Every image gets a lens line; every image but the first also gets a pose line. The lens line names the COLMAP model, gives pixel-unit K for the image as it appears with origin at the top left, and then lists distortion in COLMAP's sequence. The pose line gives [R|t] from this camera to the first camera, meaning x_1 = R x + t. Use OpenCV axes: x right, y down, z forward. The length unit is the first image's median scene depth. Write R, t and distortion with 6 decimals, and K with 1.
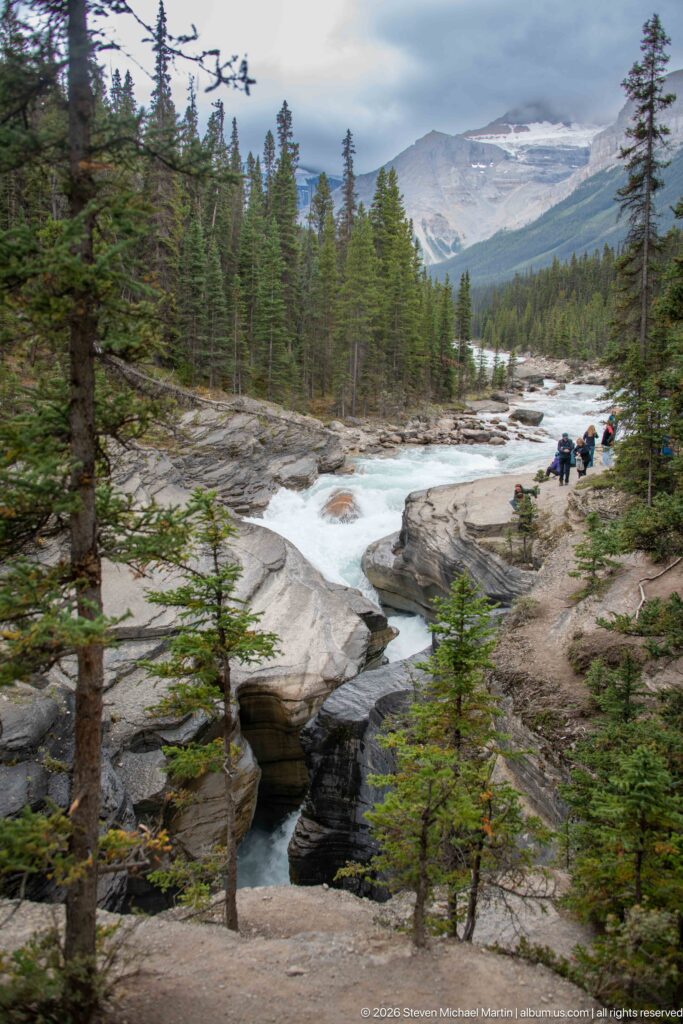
lens RADIAL K [[1029.4, 0, 256.4], [0, 1029.4, 485.5], [0, 0, 1]] dist [-0.027923, 0.022889]
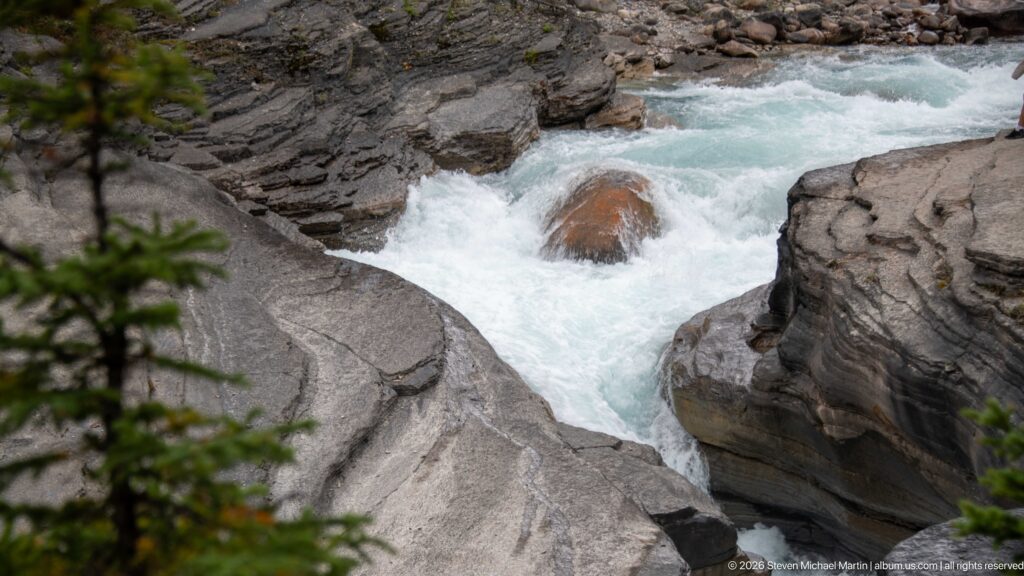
lens RADIAL K [[2753.3, 0, 512.2], [0, 2753.3, 367.9], [0, 0, 1]] dist [0.976050, 0.543682]
pose [[0.998706, 0.001404, 0.050834, 0.002882], [-0.004758, 0.997814, 0.065917, 0.008951], [-0.050631, -0.066074, 0.996529, 0.049436]]
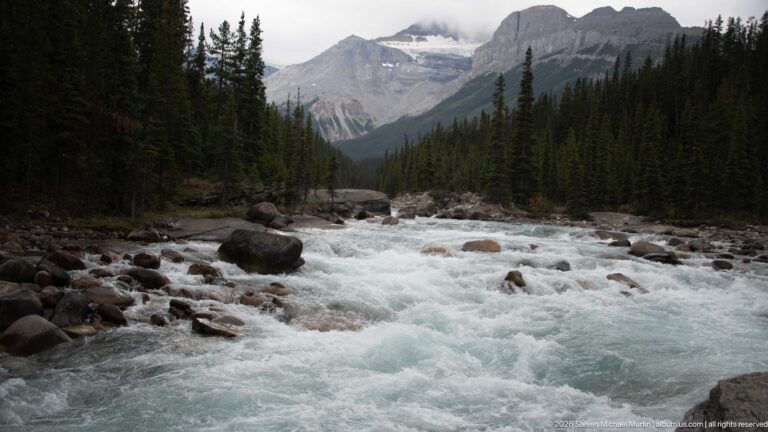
lens RADIAL K [[850.0, 0, 384.0], [0, 850.0, 216.0], [0, 0, 1]] dist [0.003664, 0.003730]
pose [[0.977509, 0.039495, 0.207161, 0.377148], [-0.014263, 0.992439, -0.121908, -0.065586], [-0.210410, 0.116212, 0.970681, 1.069446]]
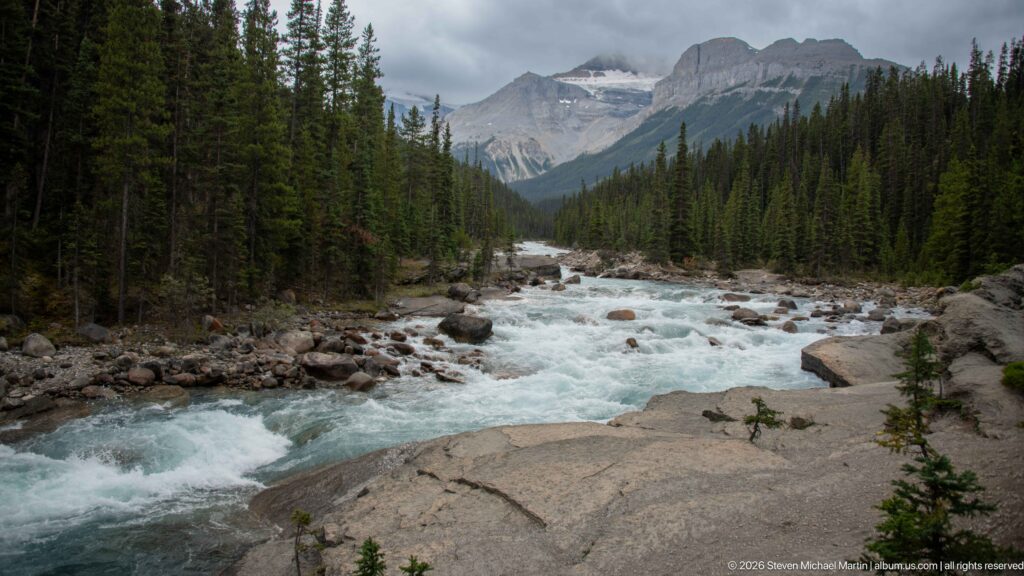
lens RADIAL K [[884.2, 0, 512.6], [0, 884.2, 224.7], [0, 0, 1]] dist [-0.093955, -0.020403]
pose [[0.988530, 0.027688, 0.148464, 0.332969], [-0.003890, 0.987393, -0.158243, -0.070089], [-0.150973, 0.155851, 0.976175, 0.778137]]
